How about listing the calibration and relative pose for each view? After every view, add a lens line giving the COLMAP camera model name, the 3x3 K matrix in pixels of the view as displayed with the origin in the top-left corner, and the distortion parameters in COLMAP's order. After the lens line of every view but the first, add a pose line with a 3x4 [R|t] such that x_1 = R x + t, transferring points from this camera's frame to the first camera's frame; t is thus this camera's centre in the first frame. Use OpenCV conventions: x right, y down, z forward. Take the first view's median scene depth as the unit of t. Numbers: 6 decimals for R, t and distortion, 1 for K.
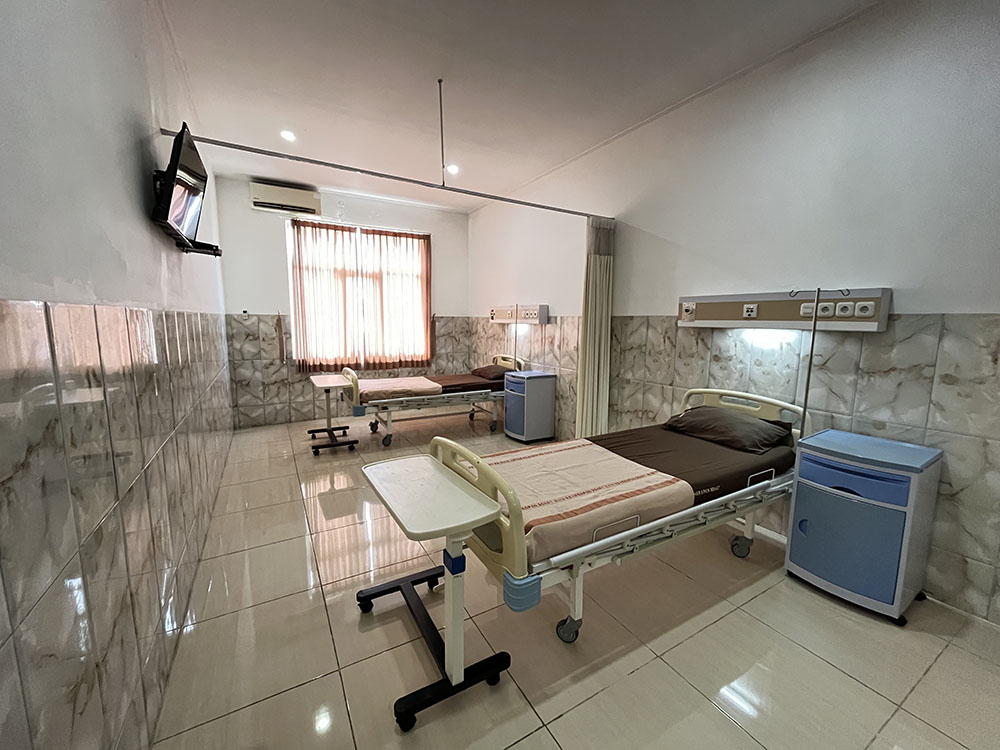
lens RADIAL K [[404.3, 0, 500.0], [0, 404.3, 375.0], [0, 0, 1]] dist [-0.002248, -0.000476]
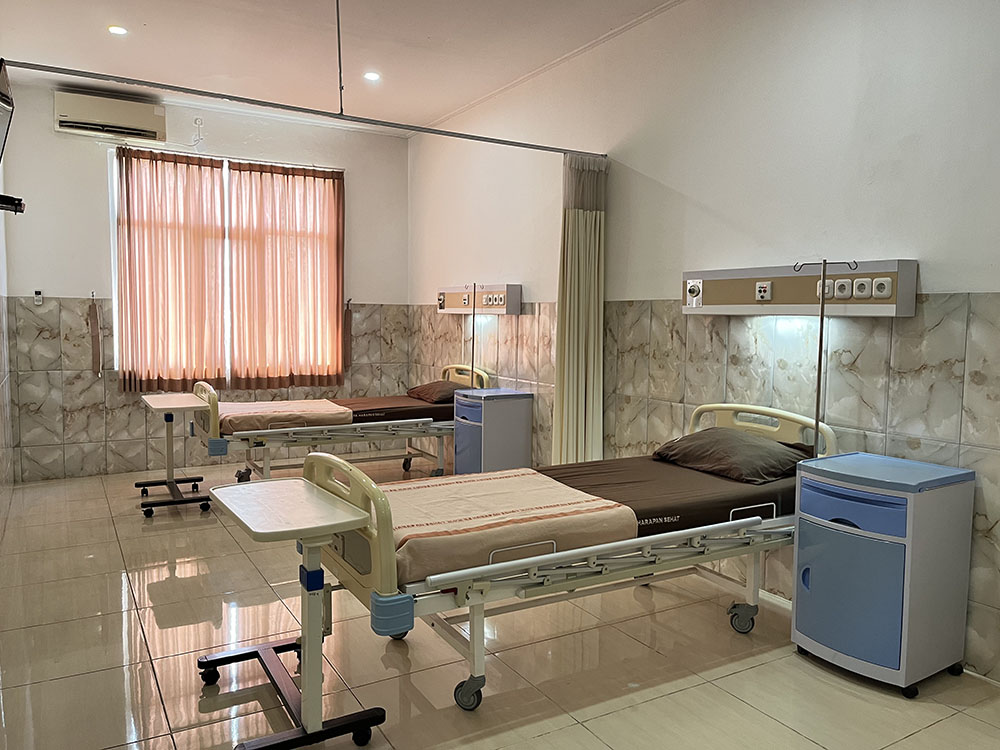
lens RADIAL K [[756.2, 0, 500.0], [0, 756.2, 375.0], [0, 0, 1]] dist [0.075693, -0.094288]
pose [[0.999994, 0.002665, 0.002001, 0.094033], [-0.002546, 0.998372, -0.056976, 0.042434], [-0.002150, 0.056971, 0.998374, -0.211864]]
